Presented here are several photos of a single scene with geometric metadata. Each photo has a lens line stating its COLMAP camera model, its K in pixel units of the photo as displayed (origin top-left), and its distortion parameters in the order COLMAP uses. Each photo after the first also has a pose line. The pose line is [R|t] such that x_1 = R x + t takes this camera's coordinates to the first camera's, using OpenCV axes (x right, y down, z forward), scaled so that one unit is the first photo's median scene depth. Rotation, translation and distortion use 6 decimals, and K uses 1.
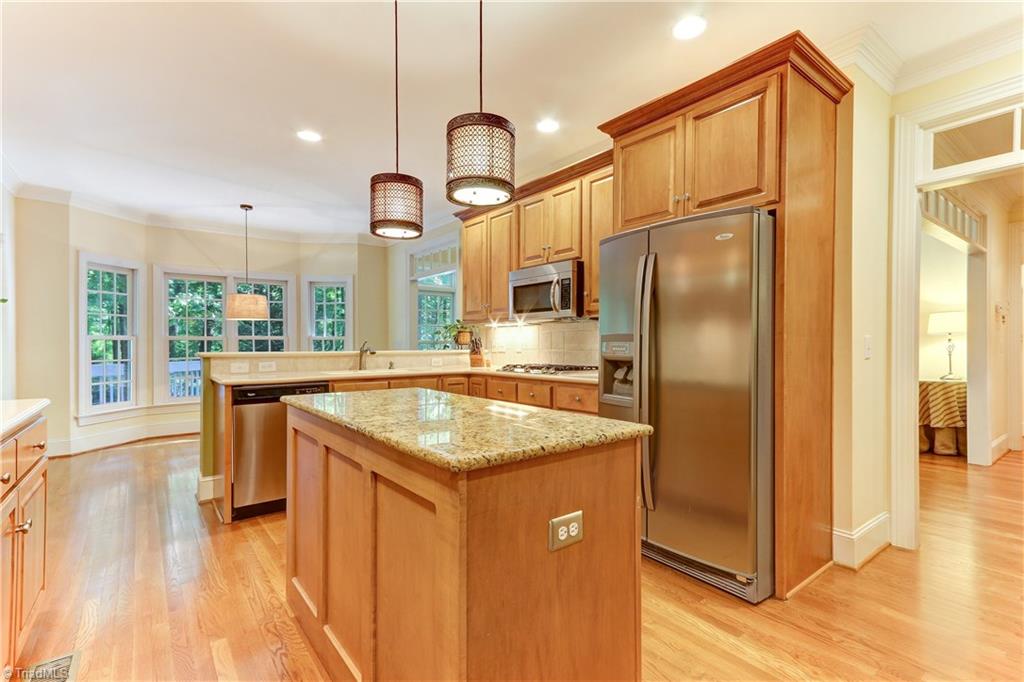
lens RADIAL K [[482.8, 0, 525.6], [0, 482.8, 342.9], [0, 0, 1]] dist [0.003340, 0.000791]
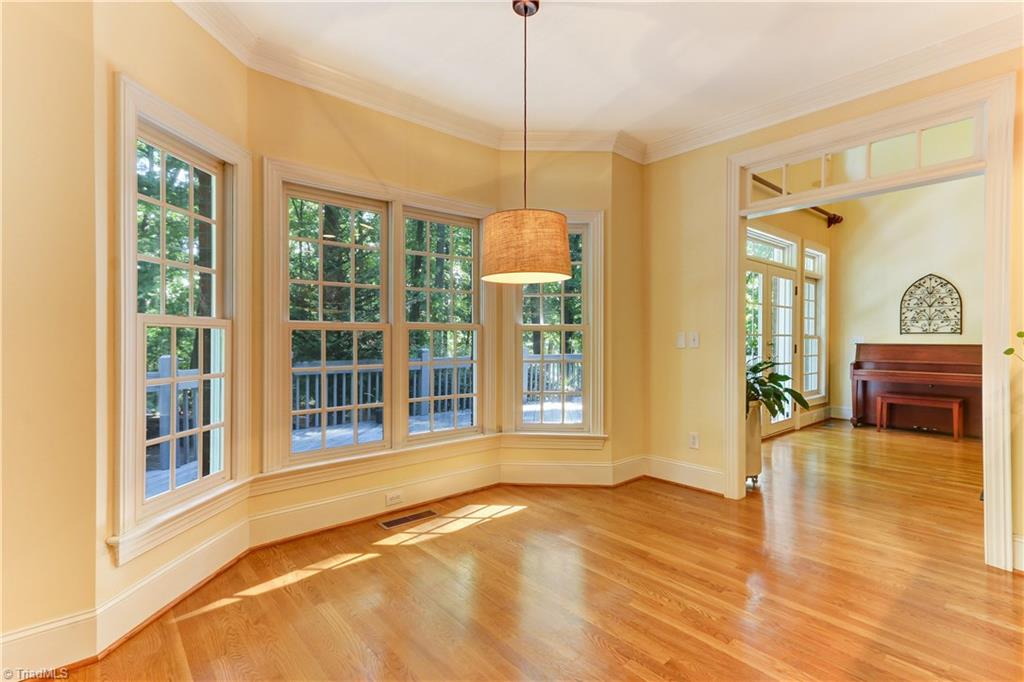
lens RADIAL K [[479.7, 0, 518.1], [0, 479.7, 339.1], [0, 0, 1]] dist [-0.000230, 0.000027]
pose [[0.998321, 0.002670, 0.057857, -0.883462], [-0.002748, 0.999995, 0.001257, 0.004684], [-0.057853, -0.001414, 0.998324, 0.859954]]
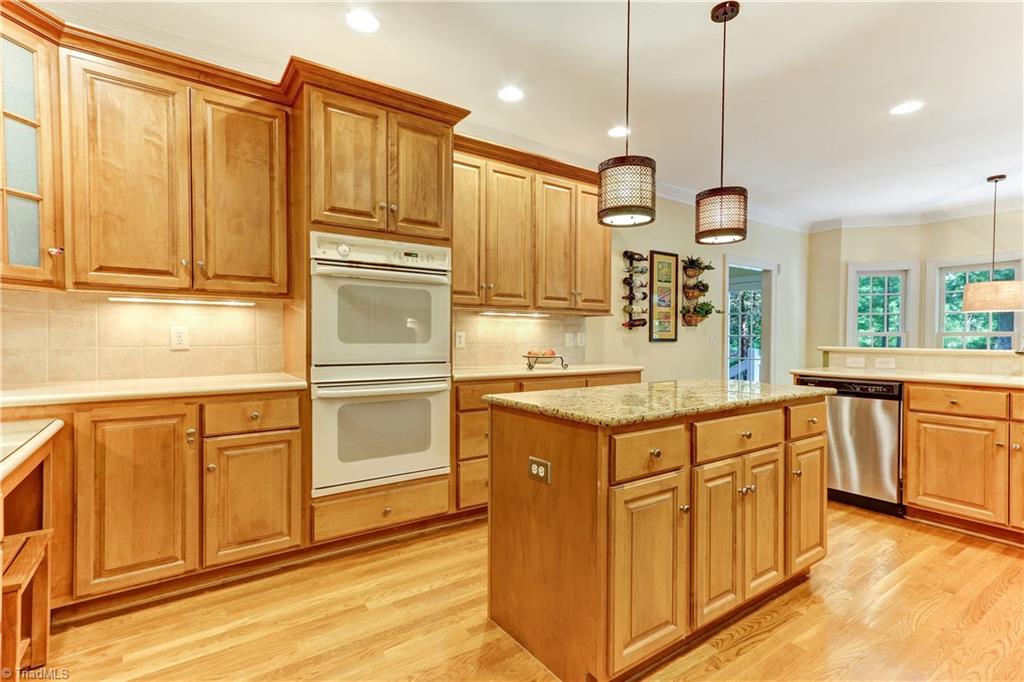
lens RADIAL K [[479.7, 0, 518.1], [0, 479.7, 339.1], [0, 0, 1]] dist [-0.000230, 0.000027]
pose [[-0.053546, 0.002182, -0.998563, 0.463592], [-0.002255, 0.999995, 0.002306, 0.000789], [0.998563, 0.002375, -0.053541, 0.315118]]
